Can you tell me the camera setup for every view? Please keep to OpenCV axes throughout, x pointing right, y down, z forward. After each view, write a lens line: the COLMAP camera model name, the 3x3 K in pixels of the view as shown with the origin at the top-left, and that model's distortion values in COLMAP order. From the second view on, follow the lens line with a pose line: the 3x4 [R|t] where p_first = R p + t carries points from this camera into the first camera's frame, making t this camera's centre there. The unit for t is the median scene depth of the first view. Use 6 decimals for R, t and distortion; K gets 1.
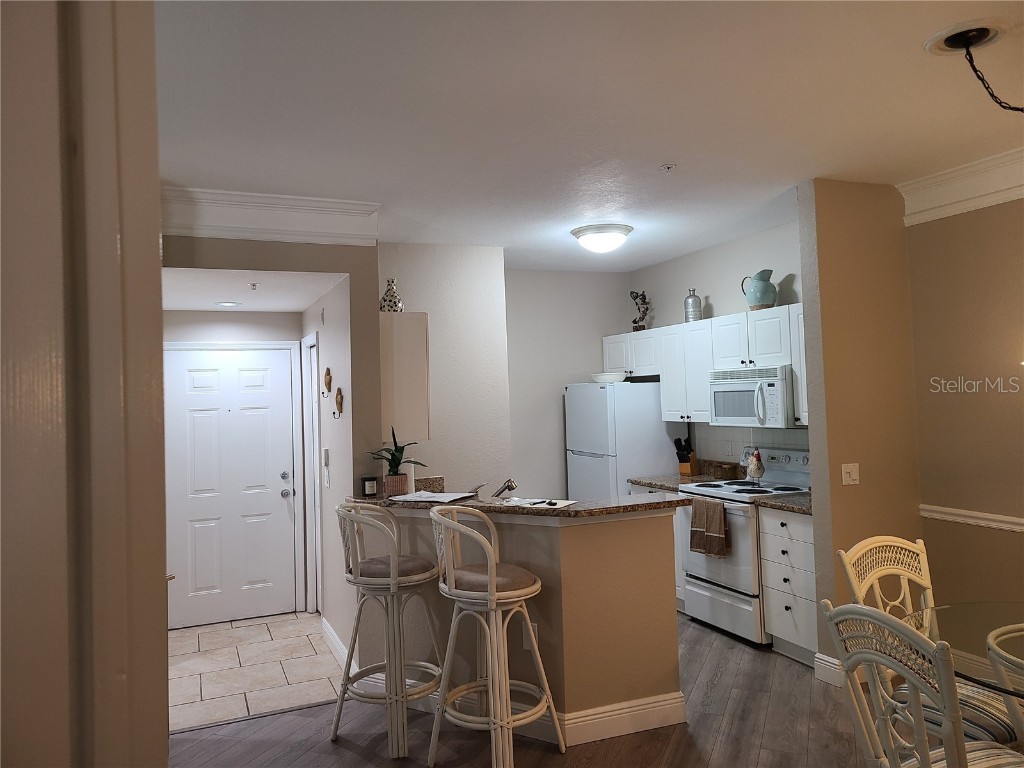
lens RADIAL K [[764.8, 0, 512.0], [0, 764.8, 384.0], [0, 0, 1]] dist [0.042236, -0.011347]
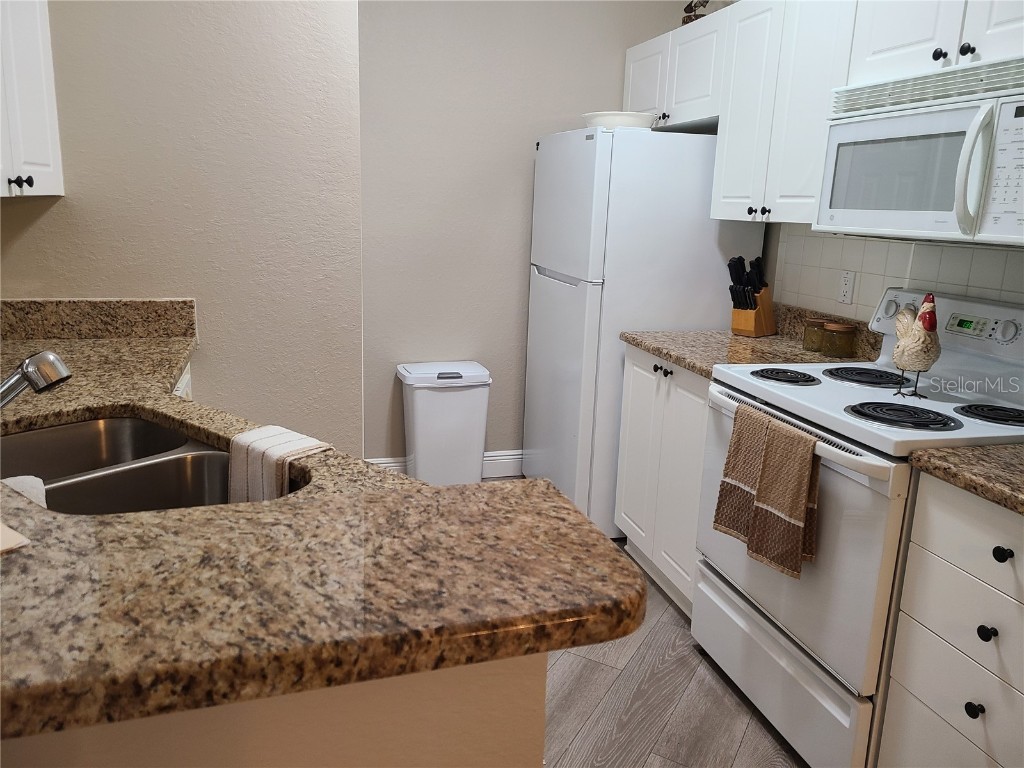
lens RADIAL K [[764.8, 0, 512.0], [0, 764.8, 384.0], [0, 0, 1]] dist [0.042236, -0.011347]
pose [[0.991048, 0.092331, -0.096430, 0.150635], [-0.065543, 0.965745, 0.251078, 0.041886], [0.116309, -0.242510, 0.963152, 0.581495]]
